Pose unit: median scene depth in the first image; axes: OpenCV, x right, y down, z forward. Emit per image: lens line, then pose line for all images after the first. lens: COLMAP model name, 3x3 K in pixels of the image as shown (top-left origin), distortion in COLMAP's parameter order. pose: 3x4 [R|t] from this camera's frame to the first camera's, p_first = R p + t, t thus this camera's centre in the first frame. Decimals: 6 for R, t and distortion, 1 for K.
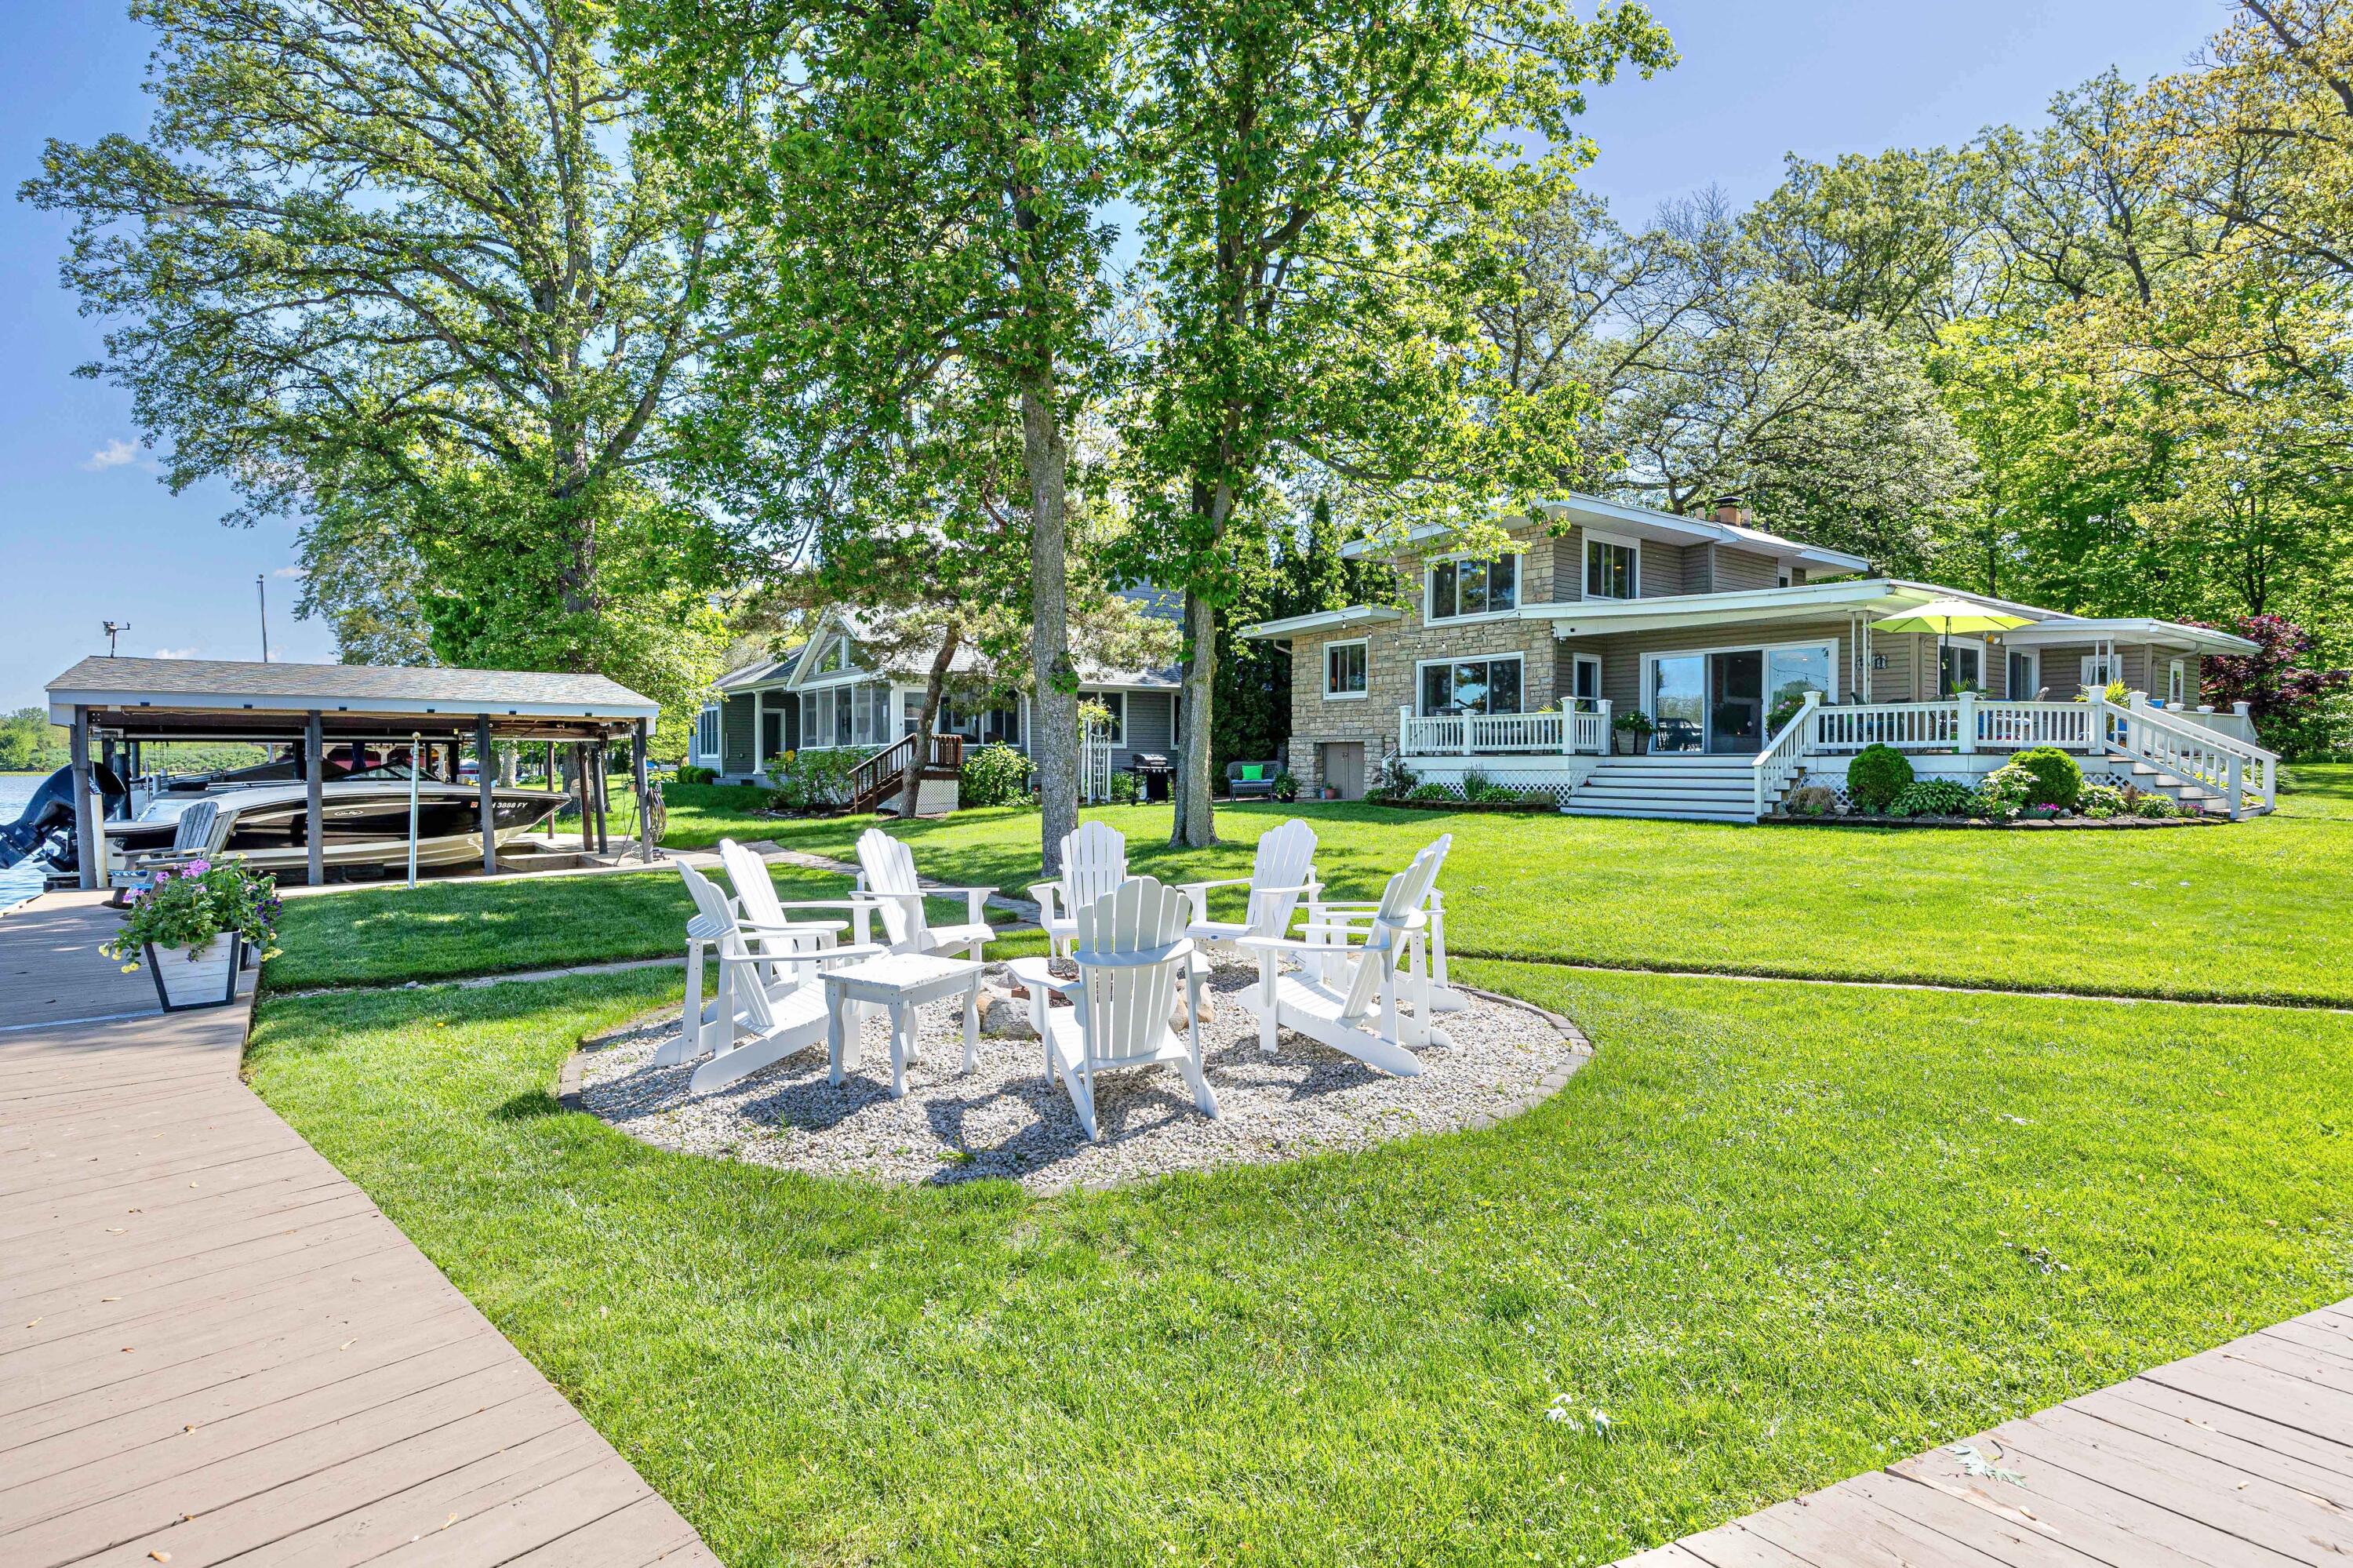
lens RADIAL K [[1275.3, 0, 1182.5], [0, 1275.3, 772.5], [0, 0, 1]] dist [-0.002203, -0.000776]
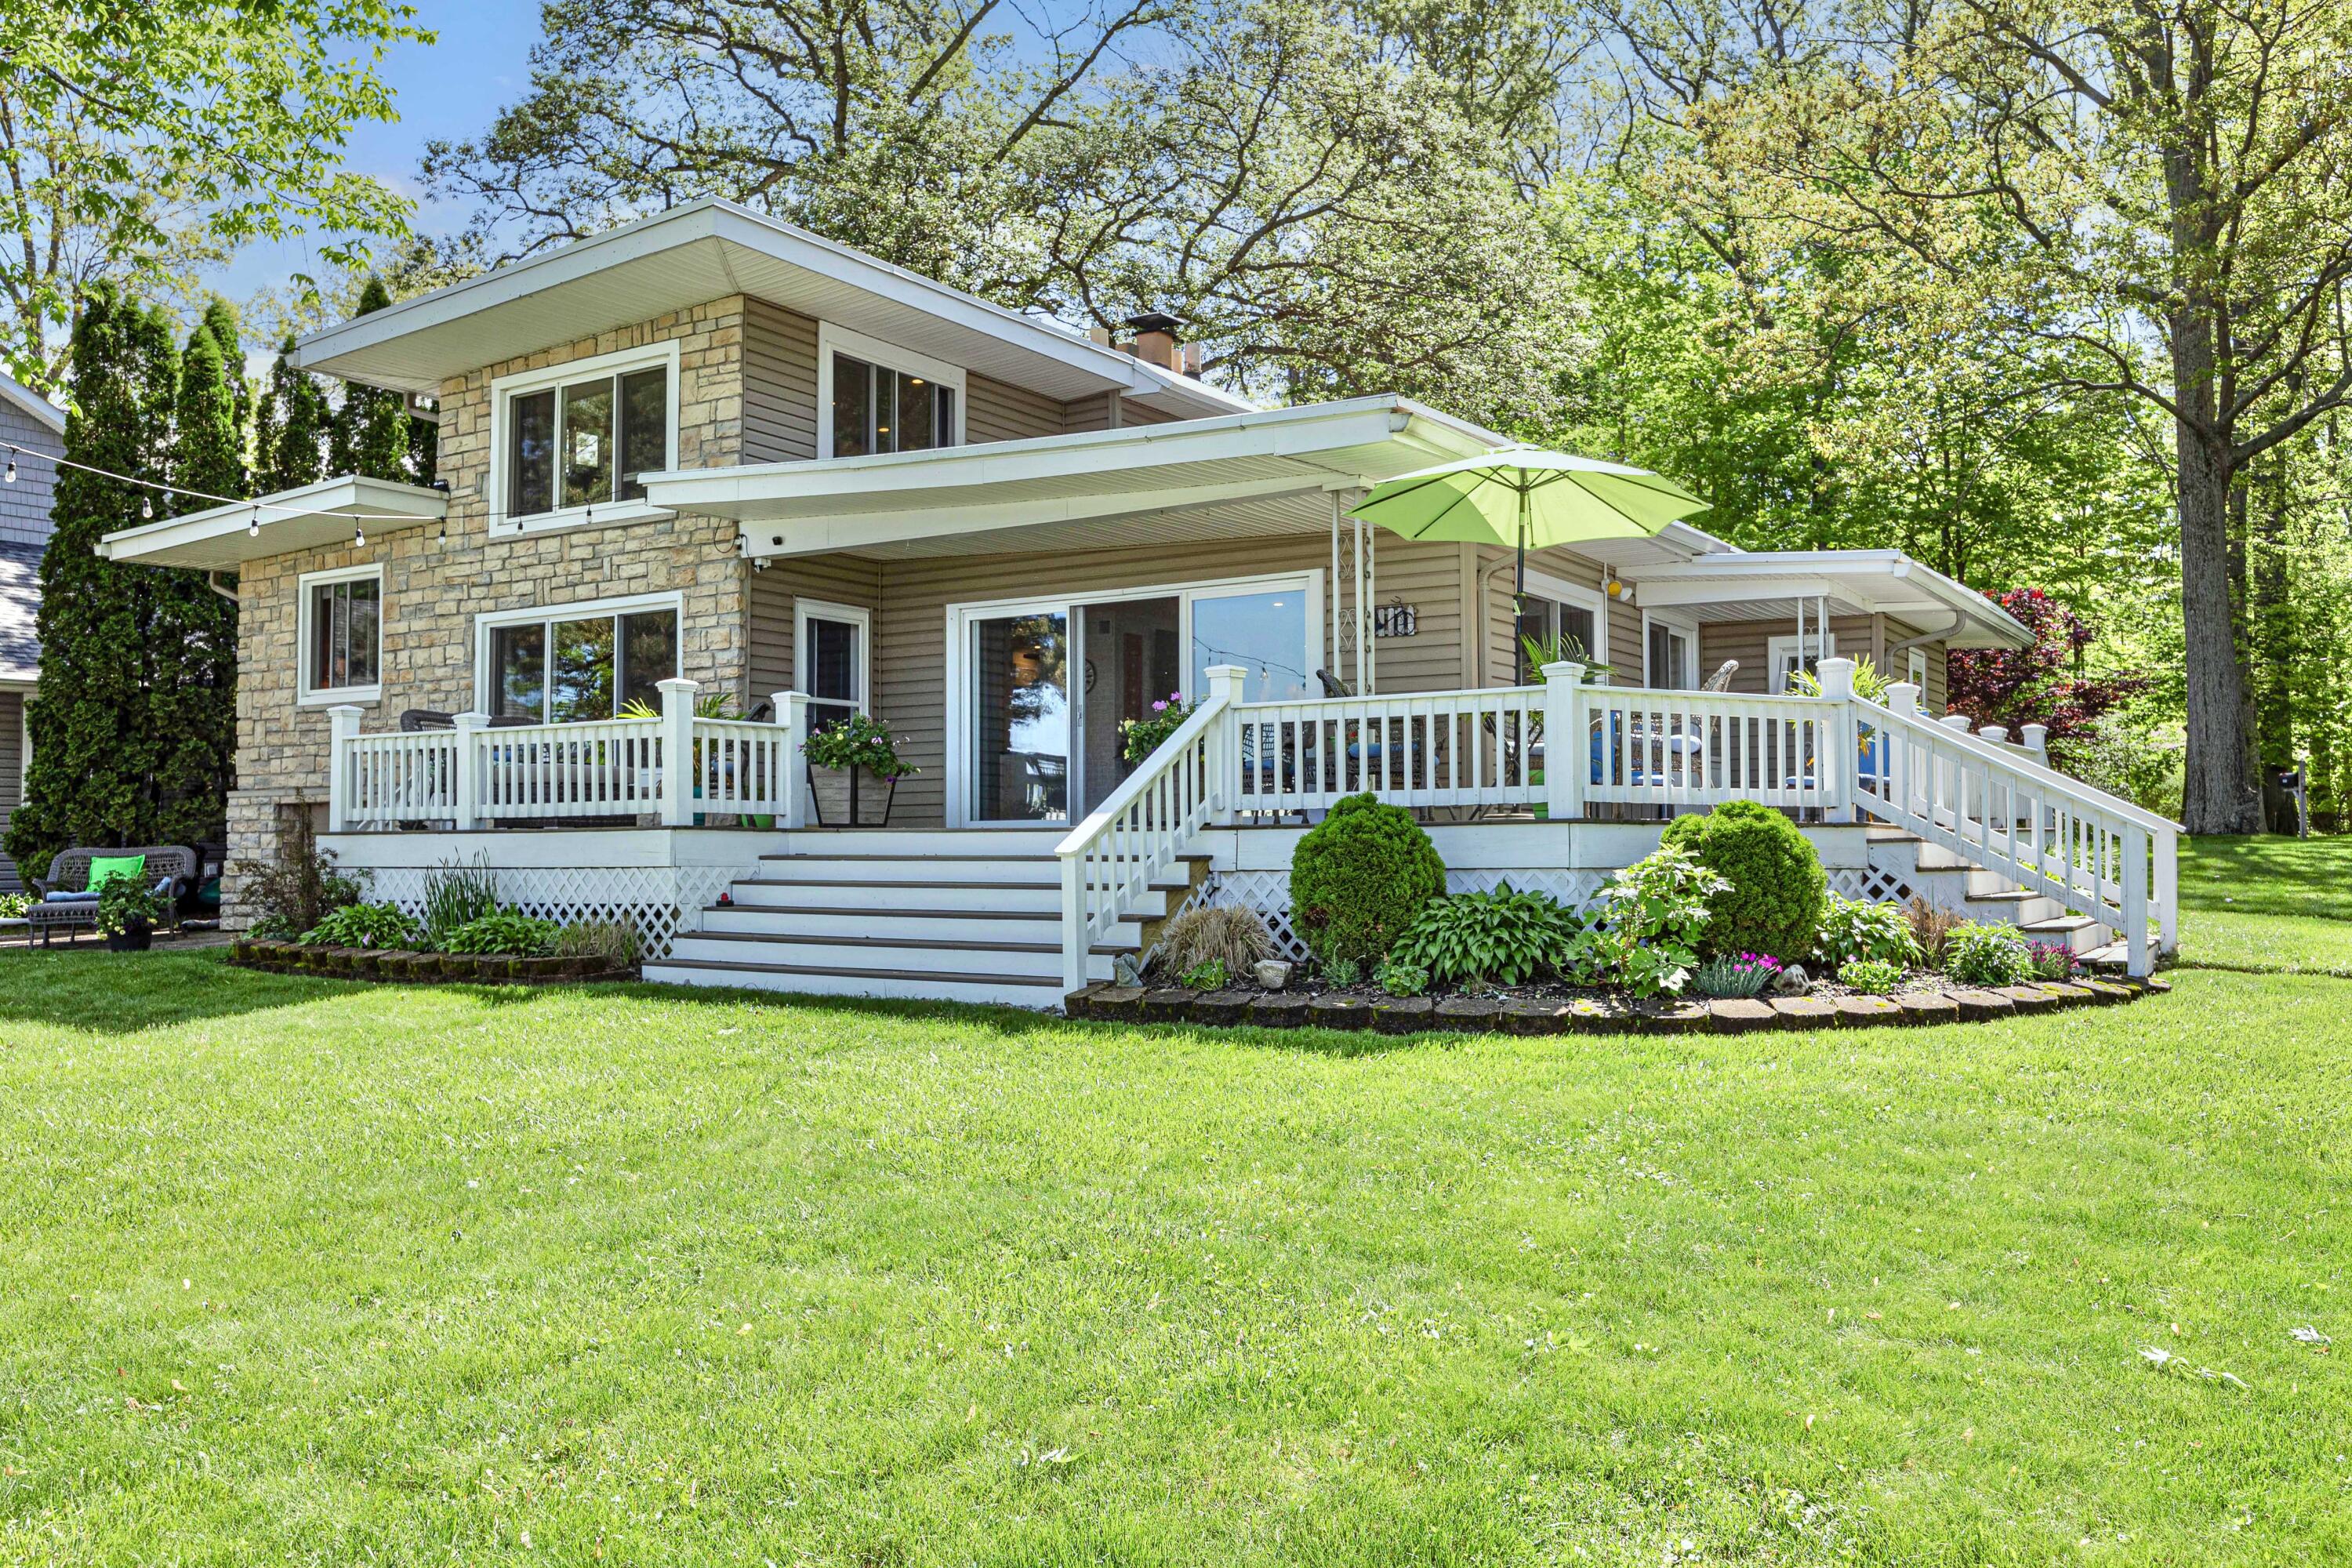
lens RADIAL K [[1849.1, 0, 1189.2], [0, 1849.1, 788.7], [0, 0, 1]] dist [-0.000786, -0.001224]
pose [[0.943488, 0.005691, 0.331358, 0.304950], [0.006808, 0.999309, -0.036549, -0.004546], [-0.331337, 0.036739, 0.942797, 0.481956]]
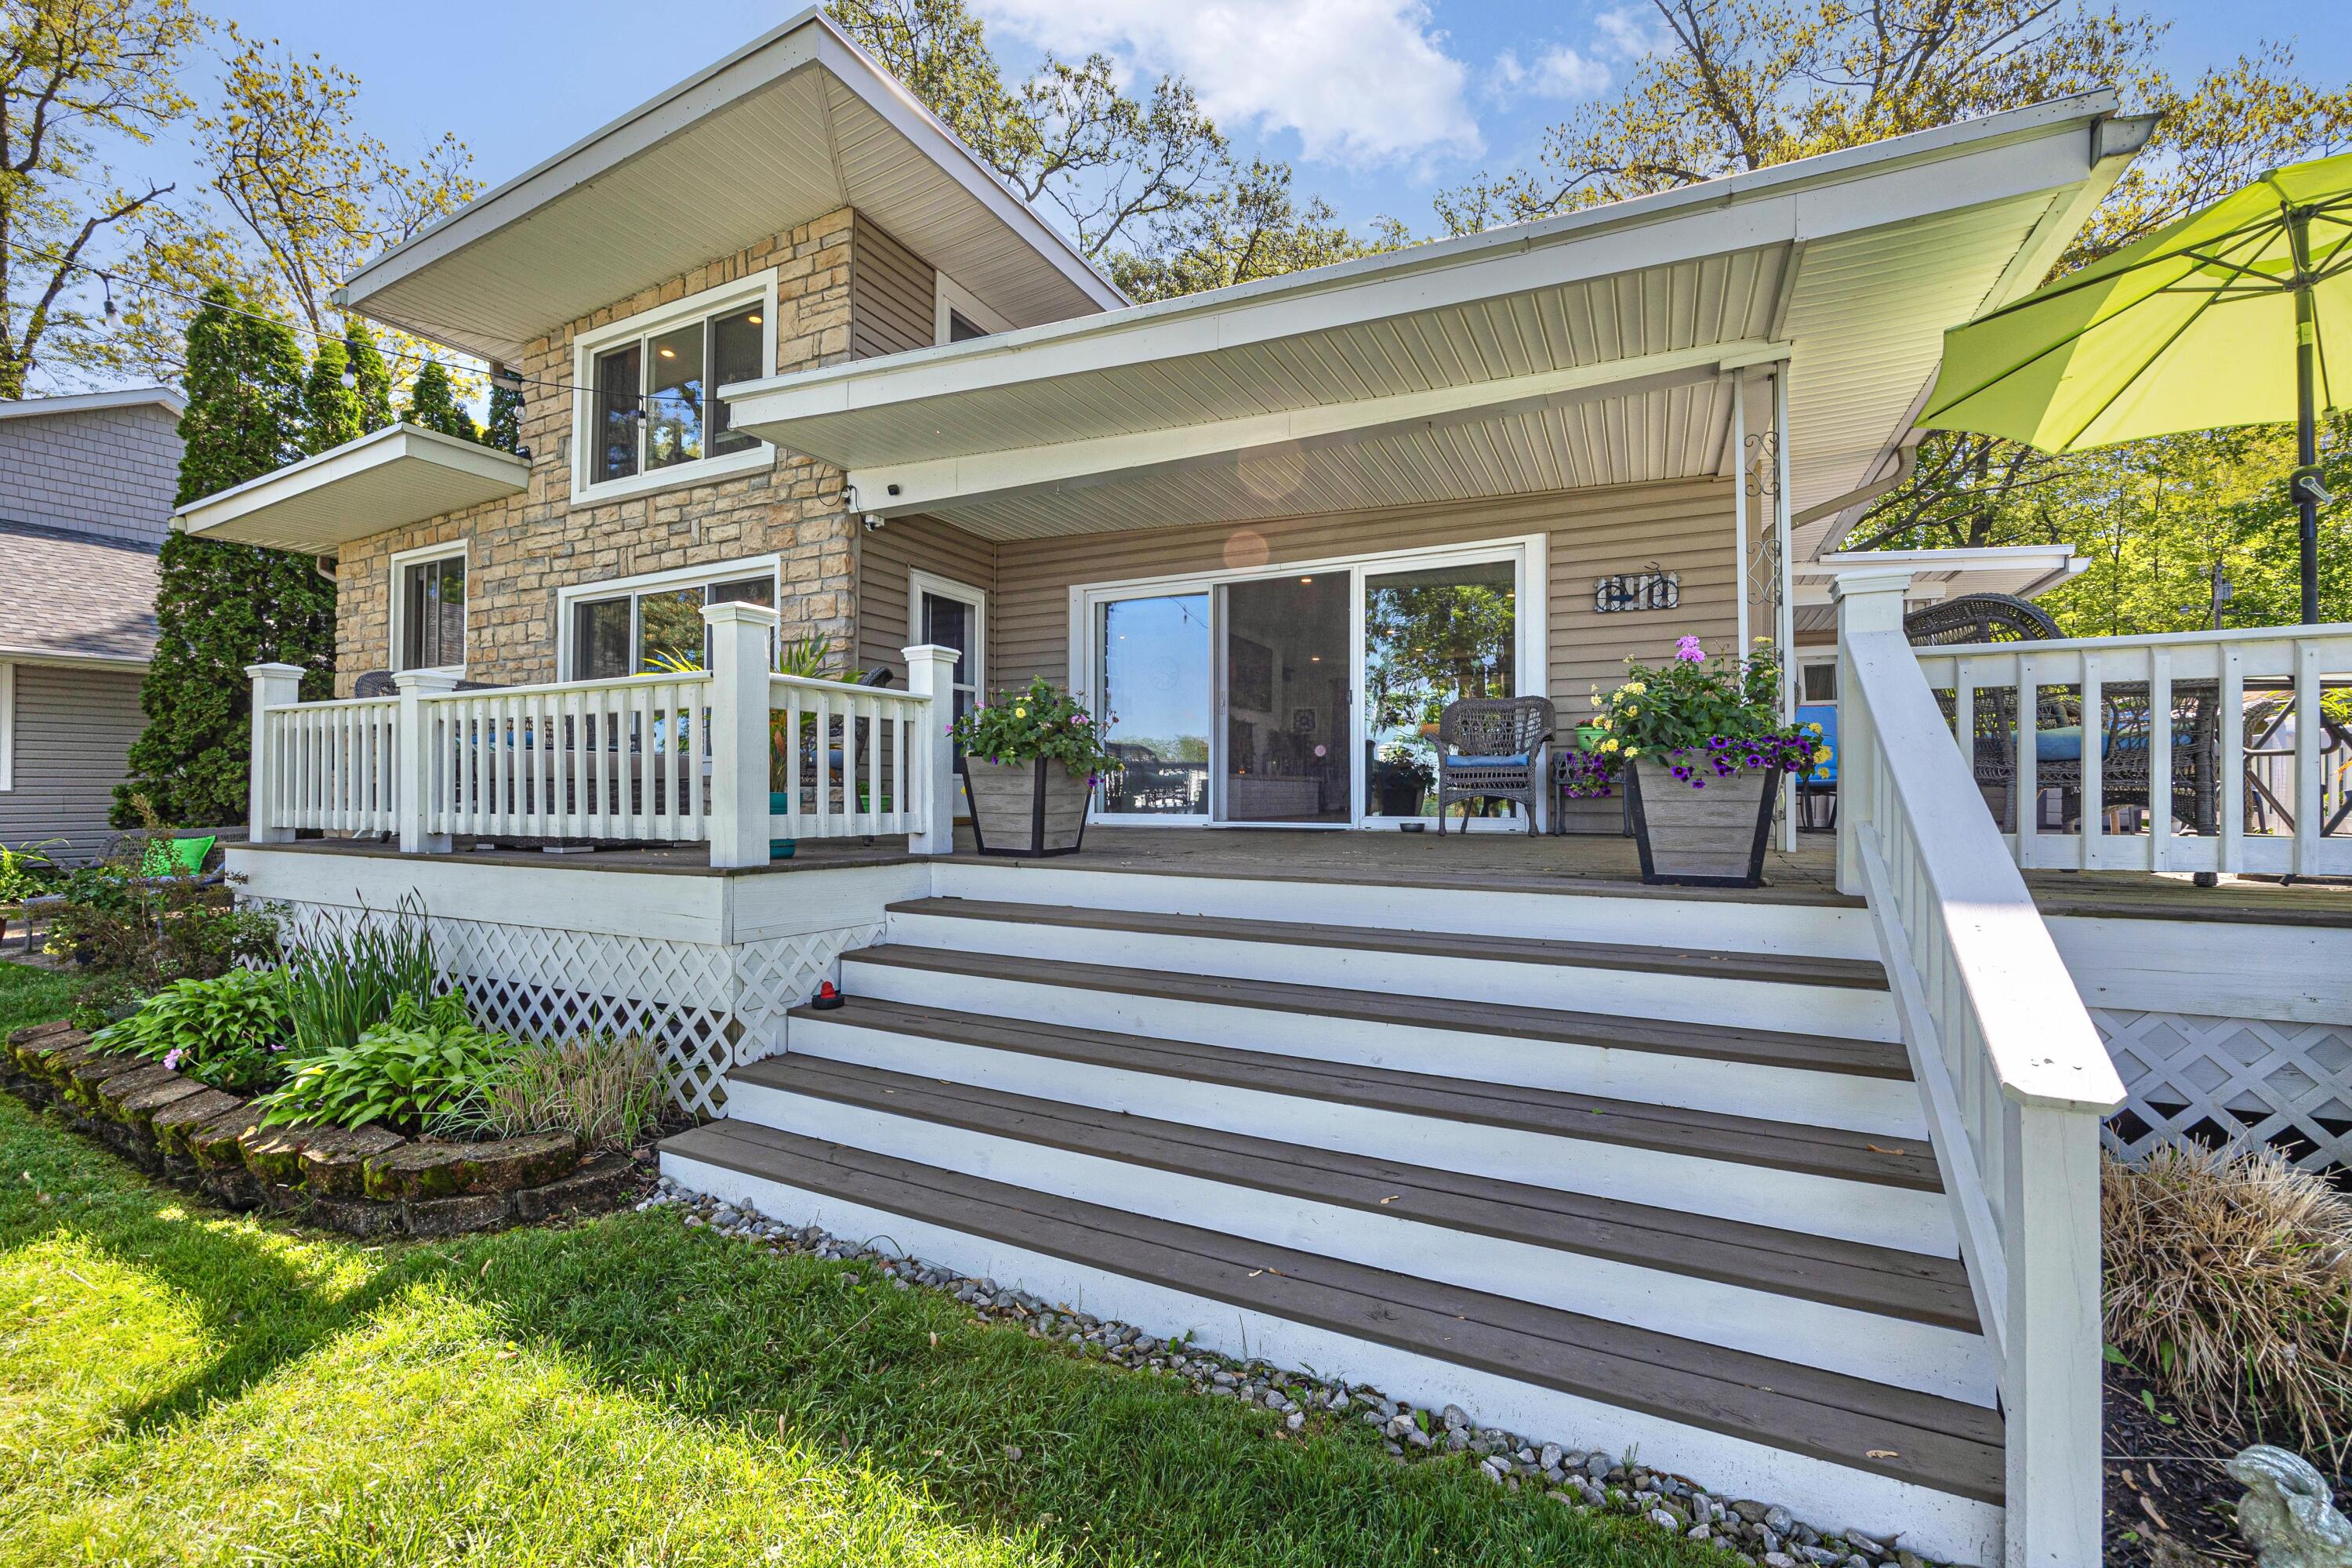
lens RADIAL K [[940.8, 0, 1176.0], [0, 940.8, 784.0], [0, 0, 1]] dist [-0.003142, -0.000434]
pose [[0.903513, 0.004537, 0.428536, 0.349152], [0.000525, 0.999931, -0.011695, -0.030606], [-0.428560, 0.010792, 0.903449, 0.954264]]
